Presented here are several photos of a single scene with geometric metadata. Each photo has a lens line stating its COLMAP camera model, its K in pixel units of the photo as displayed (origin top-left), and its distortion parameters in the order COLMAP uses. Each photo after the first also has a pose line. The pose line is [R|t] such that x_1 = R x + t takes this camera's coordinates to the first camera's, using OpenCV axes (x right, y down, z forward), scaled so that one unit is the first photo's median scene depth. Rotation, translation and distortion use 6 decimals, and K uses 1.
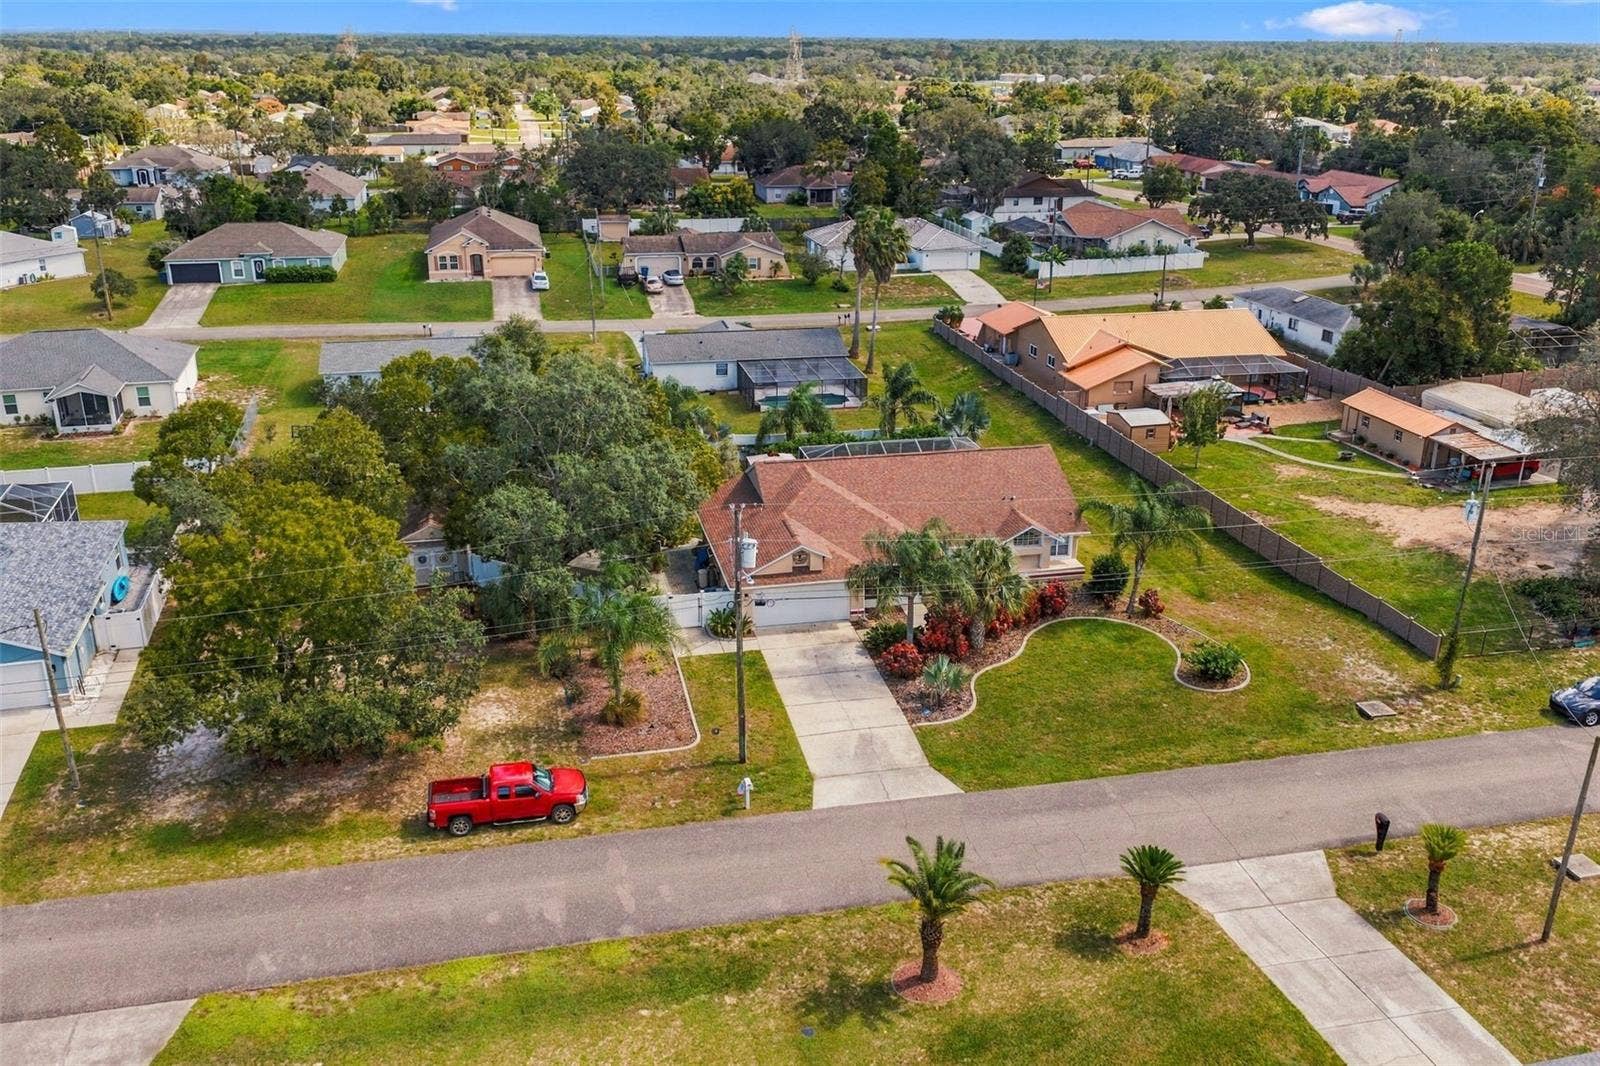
lens RADIAL K [[1329.6, 0, 800.0], [0, 1329.6, 533.0], [0, 0, 1]] dist [0.027609, -0.047630]
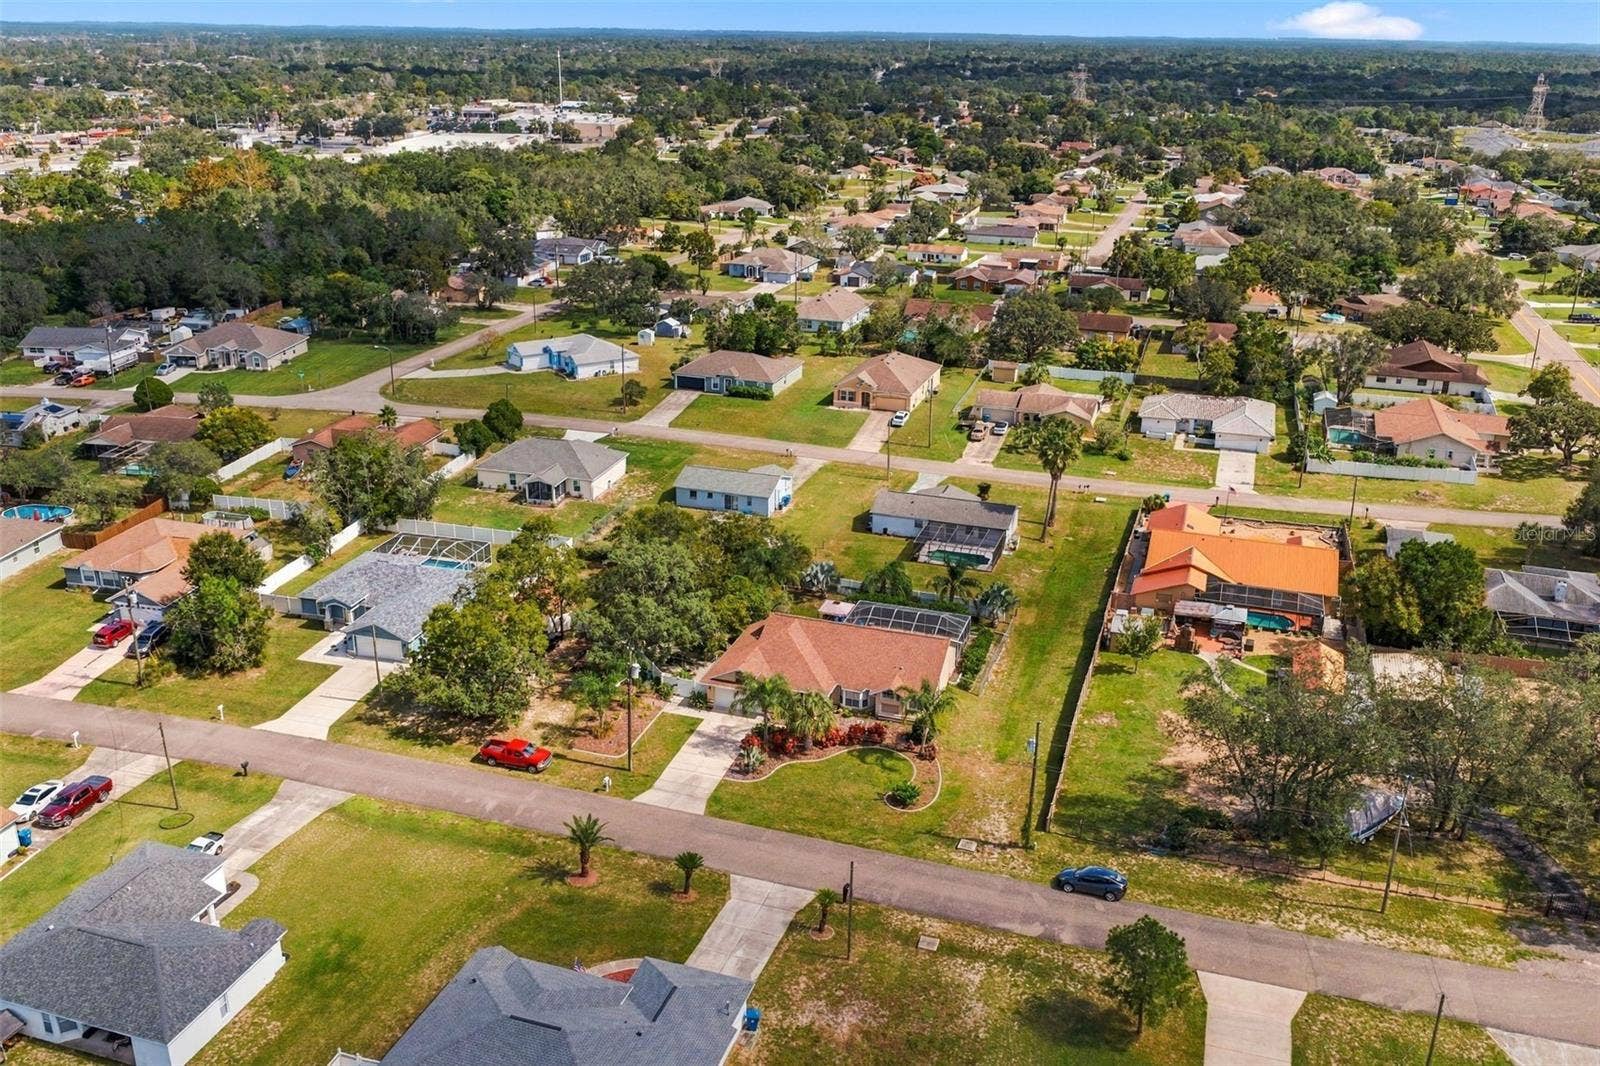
lens RADIAL K [[1329.6, 0, 800.0], [0, 1329.6, 533.0], [0, 0, 1]] dist [0.027609, -0.047630]
pose [[0.856592, 0.186624, -0.481062, 0.938882], [-0.187184, 0.981184, 0.047337, -0.282123], [0.480845, 0.049498, 0.875407, -0.570941]]
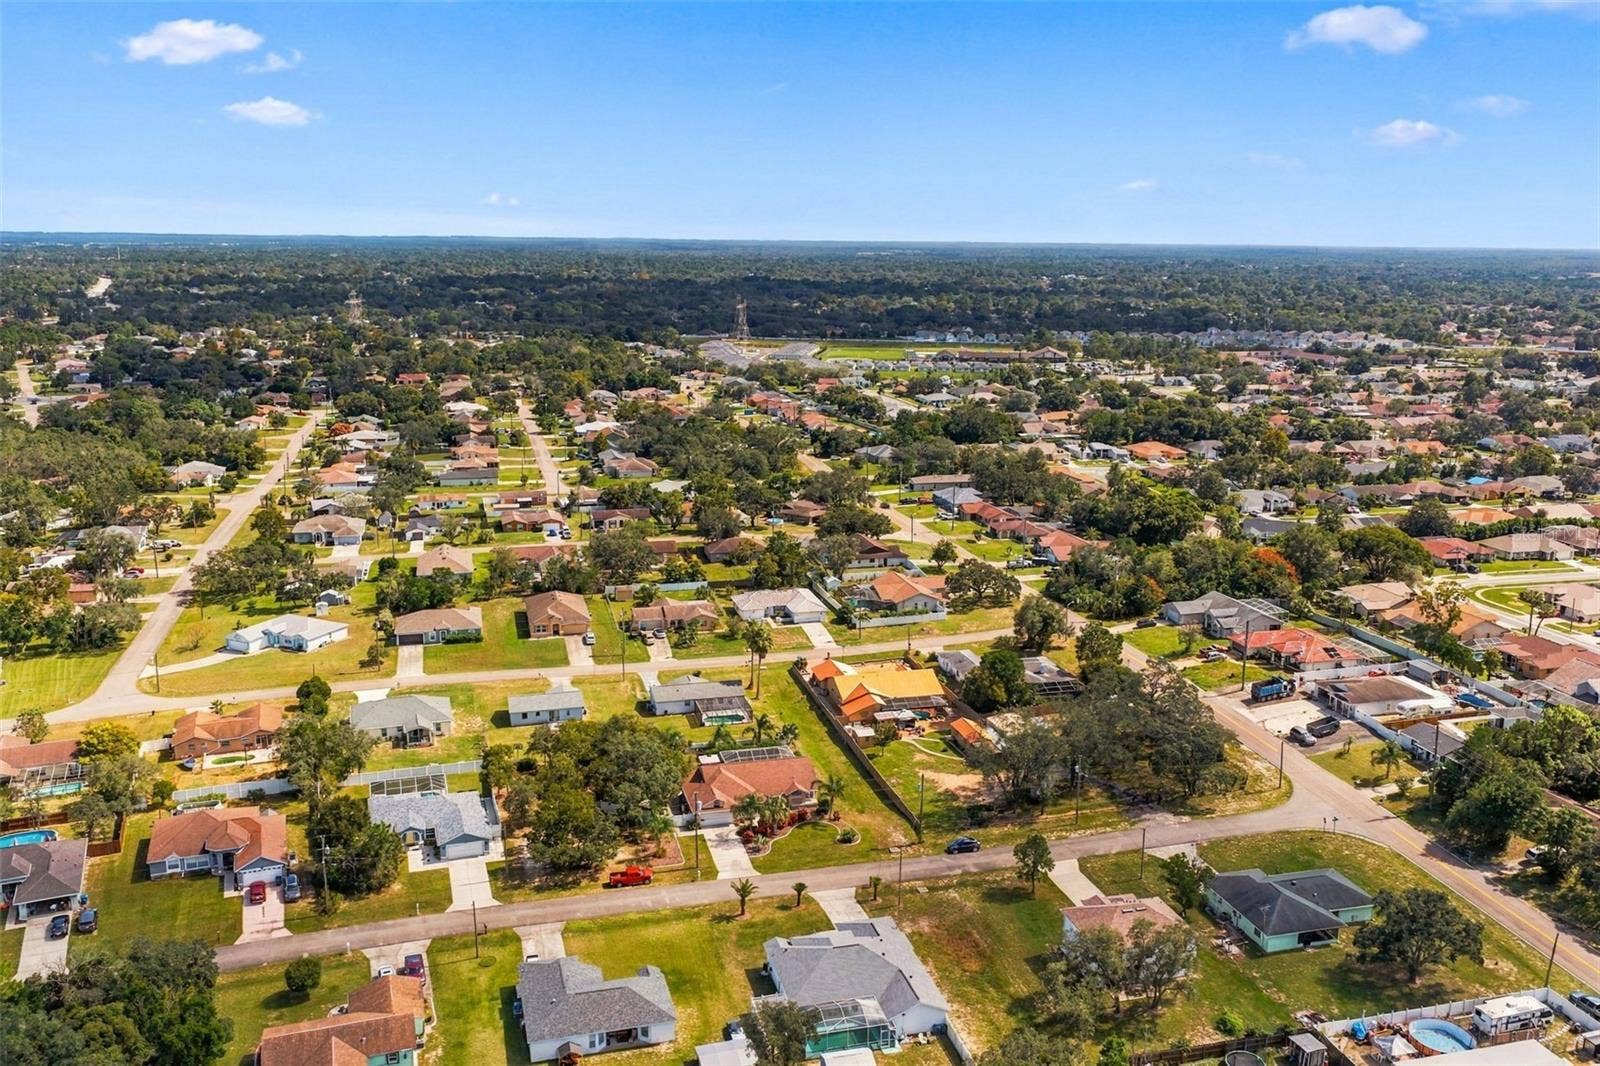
lens RADIAL K [[1329.6, 0, 800.0], [0, 1329.6, 533.0], [0, 0, 1]] dist [0.027609, -0.047630]
pose [[0.999330, -0.005764, 0.036133, 0.087796], [0.010633, 0.990647, -0.136037, -0.181259], [-0.035011, 0.136330, 0.990045, -2.164225]]
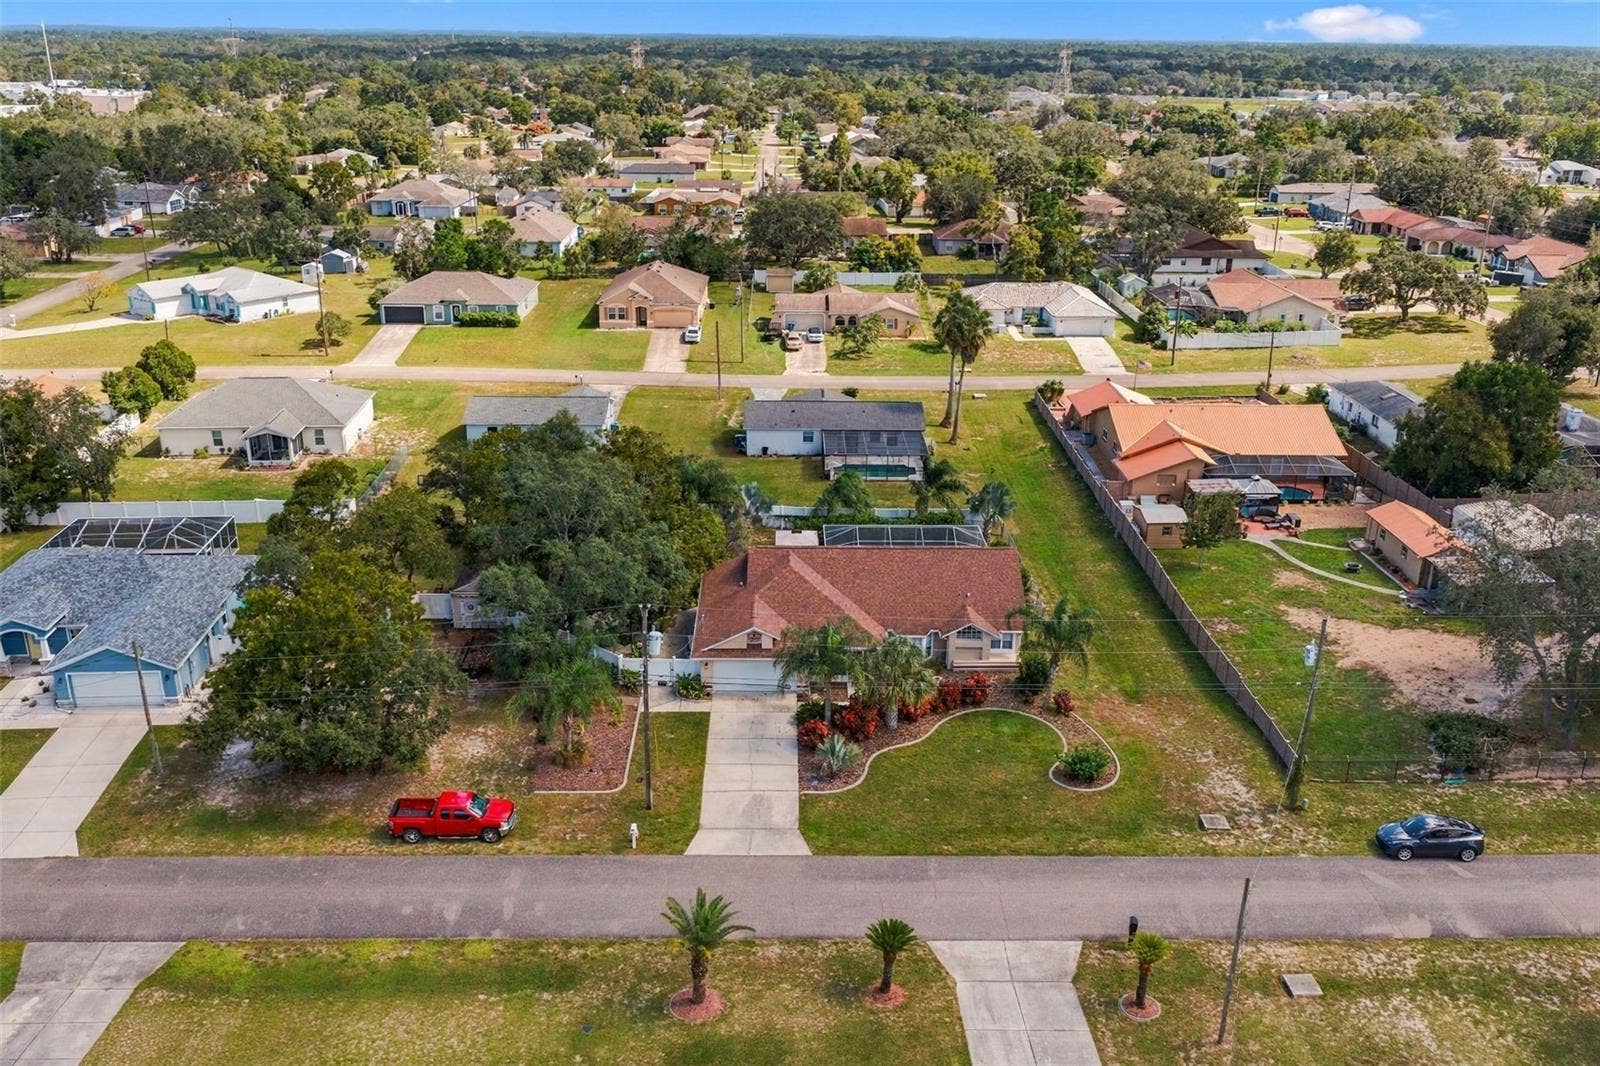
lens RADIAL K [[1329.6, 0, 800.0], [0, 1329.6, 533.0], [0, 0, 1]] dist [0.027609, -0.047630]
pose [[0.979288, 0.074037, -0.188448, 0.268554], [-0.074153, 0.997226, 0.006445, -0.088337], [0.188403, 0.007662, 0.982062, -0.166173]]
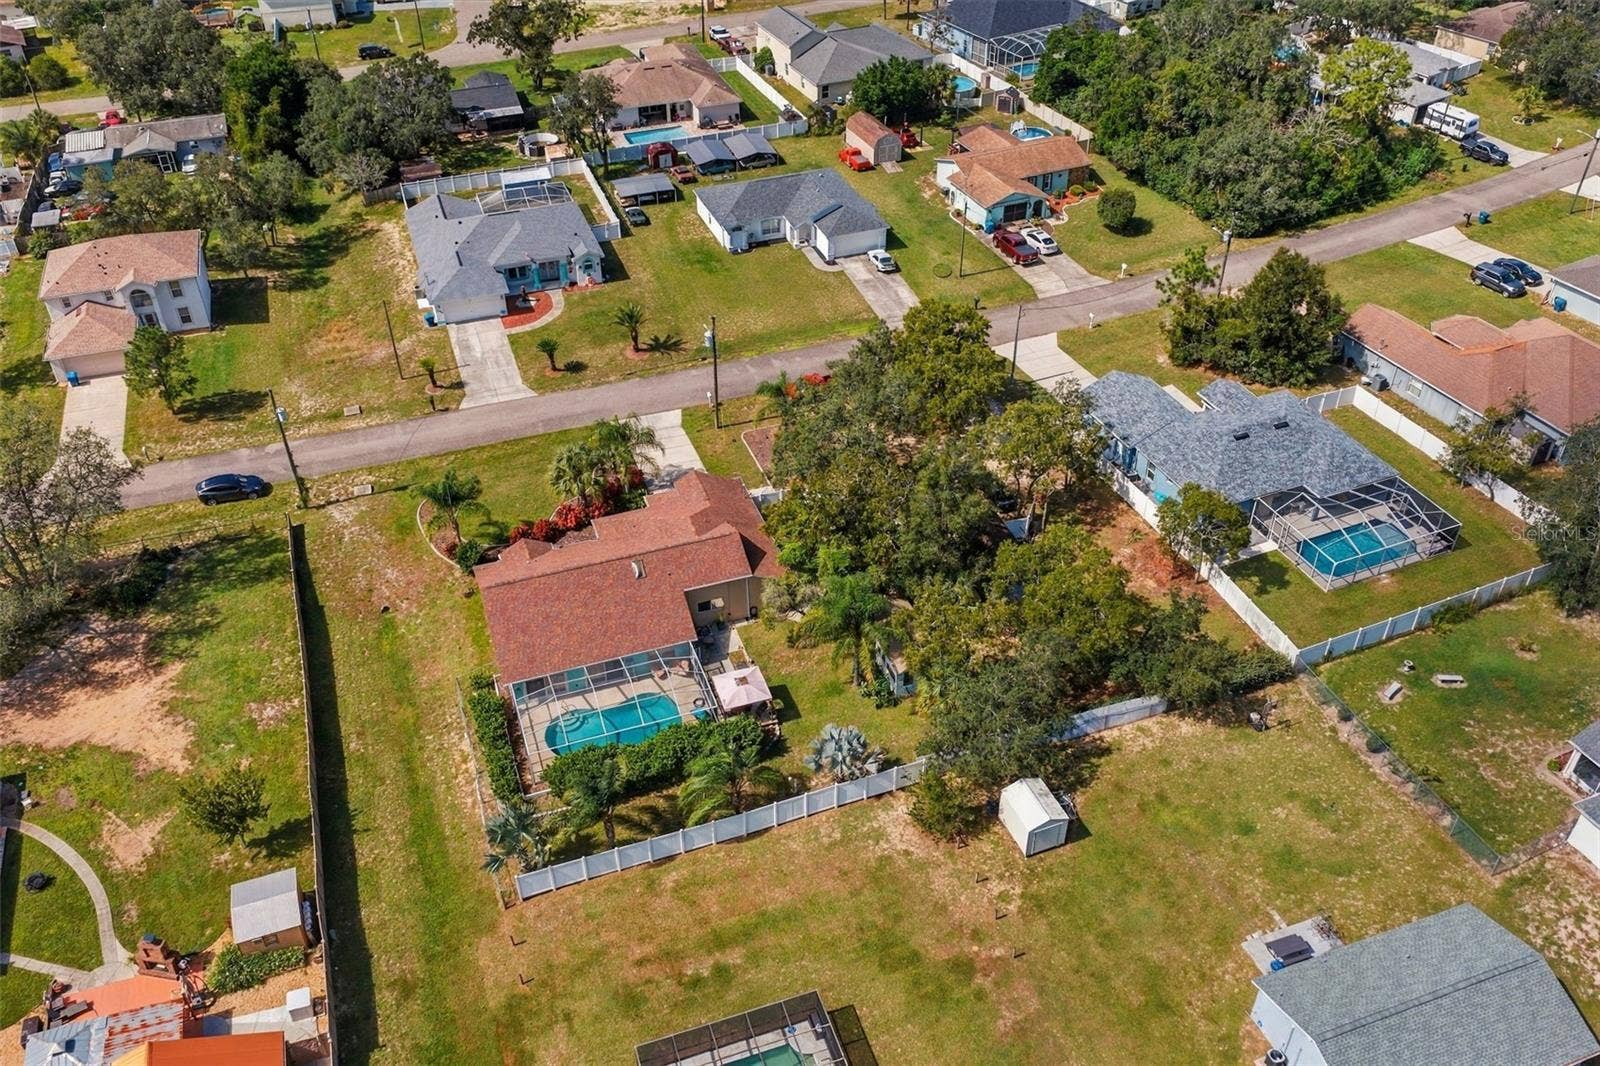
lens RADIAL K [[1329.6, 0, 800.0], [0, 1329.6, 533.0], [0, 0, 1]] dist [0.027609, -0.047630]
pose [[-0.993098, 0.073885, -0.091088, 0.024593], [-0.038386, 0.529107, 0.847686, -1.276437], [0.110826, 0.845332, -0.522619, 1.922439]]
